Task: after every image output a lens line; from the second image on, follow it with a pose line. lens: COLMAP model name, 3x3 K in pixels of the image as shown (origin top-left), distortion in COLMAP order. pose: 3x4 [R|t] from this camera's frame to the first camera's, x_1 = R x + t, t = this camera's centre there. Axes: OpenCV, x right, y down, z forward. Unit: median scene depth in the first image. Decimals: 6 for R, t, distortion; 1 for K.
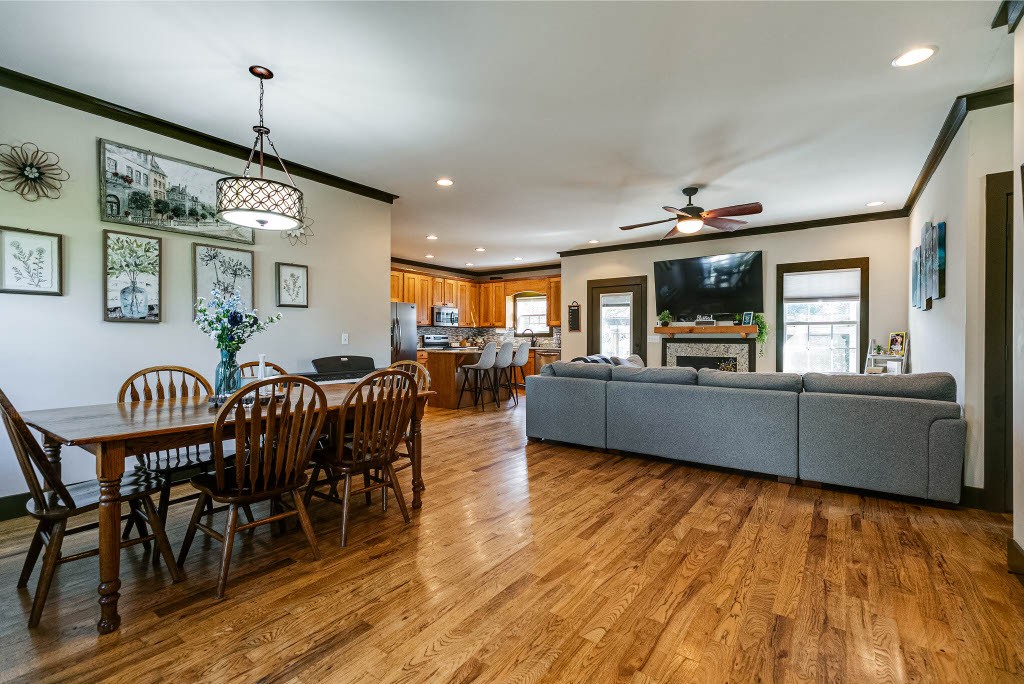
lens RADIAL K [[495.1, 0, 508.5], [0, 495.1, 341.5], [0, 0, 1]] dist [0.004387, 0.000648]
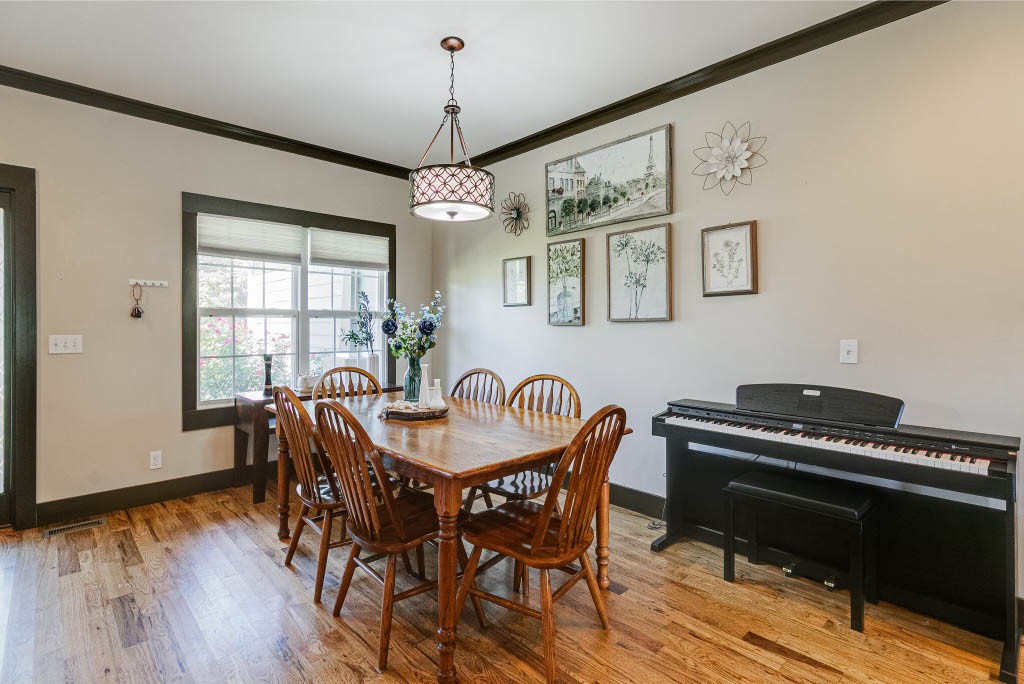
lens RADIAL K [[495.1, 0, 511.2], [0, 495.1, 333.0], [0, 0, 1]] dist [0.004387, 0.000648]
pose [[-0.223671, 0.016066, -0.974532, 0.227823], [-0.005408, 0.999828, 0.017724, -0.032140], [0.974650, 0.009235, -0.223546, 0.883764]]
